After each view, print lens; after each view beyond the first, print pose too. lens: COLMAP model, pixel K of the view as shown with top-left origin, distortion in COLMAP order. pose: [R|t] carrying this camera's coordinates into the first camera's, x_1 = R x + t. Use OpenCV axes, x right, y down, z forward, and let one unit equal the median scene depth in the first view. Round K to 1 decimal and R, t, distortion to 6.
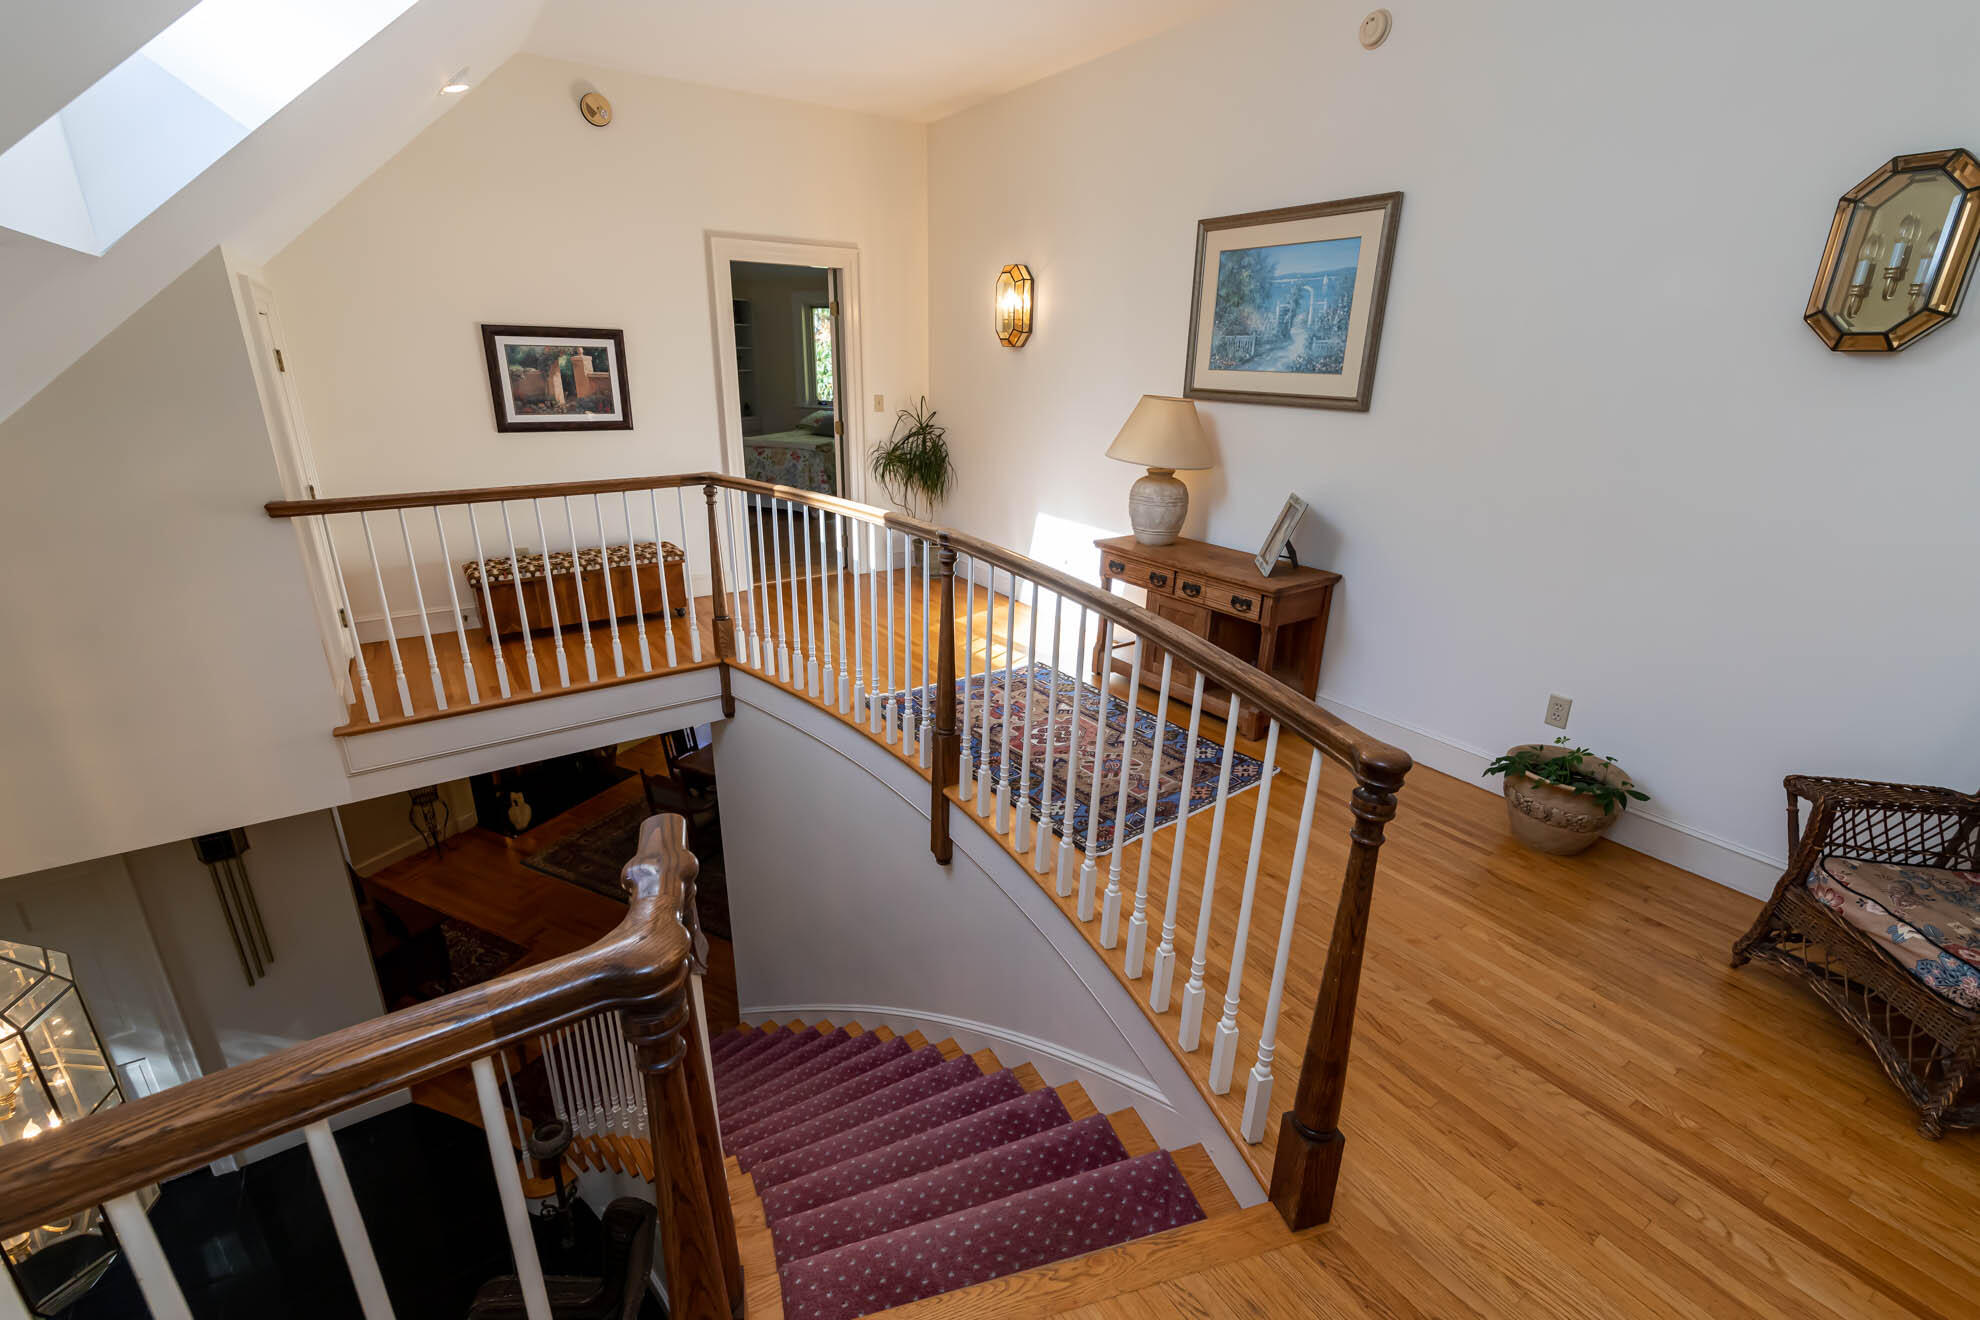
lens RADIAL K [[857.0, 0, 945.1], [0, 857.0, 658.8], [0, 0, 1]] dist [0.002124, -0.000193]
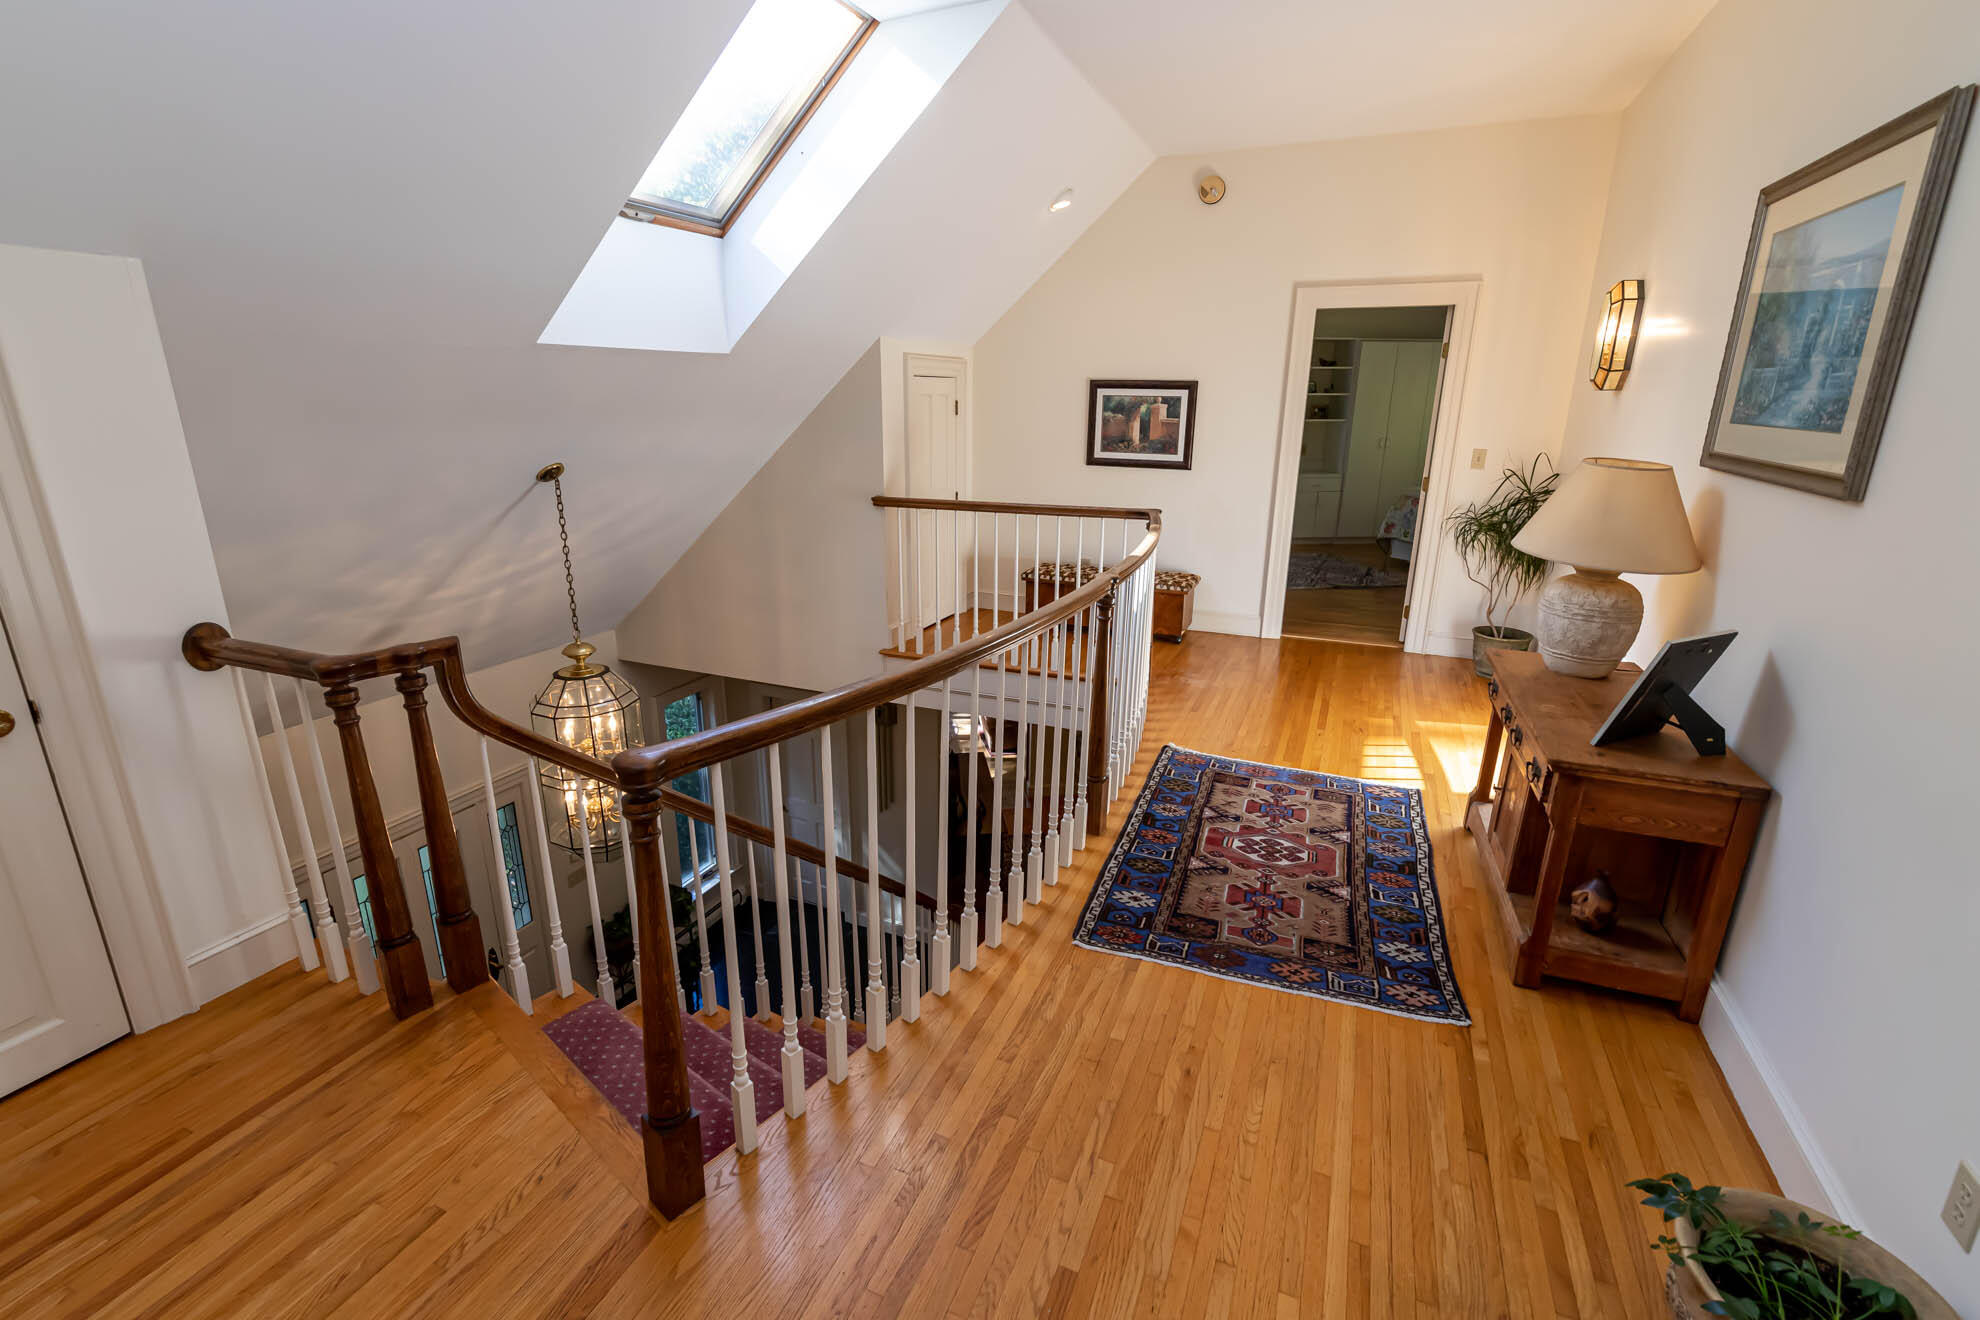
lens RADIAL K [[857.0, 0, 977.6], [0, 857.0, 654.1], [0, 0, 1]] dist [0.002124, -0.000193]
pose [[0.550163, 0.232041, -0.802170, 0.450509], [-0.277226, 0.956888, 0.086662, -0.065129], [0.787697, 0.174704, 0.590773, 0.189226]]
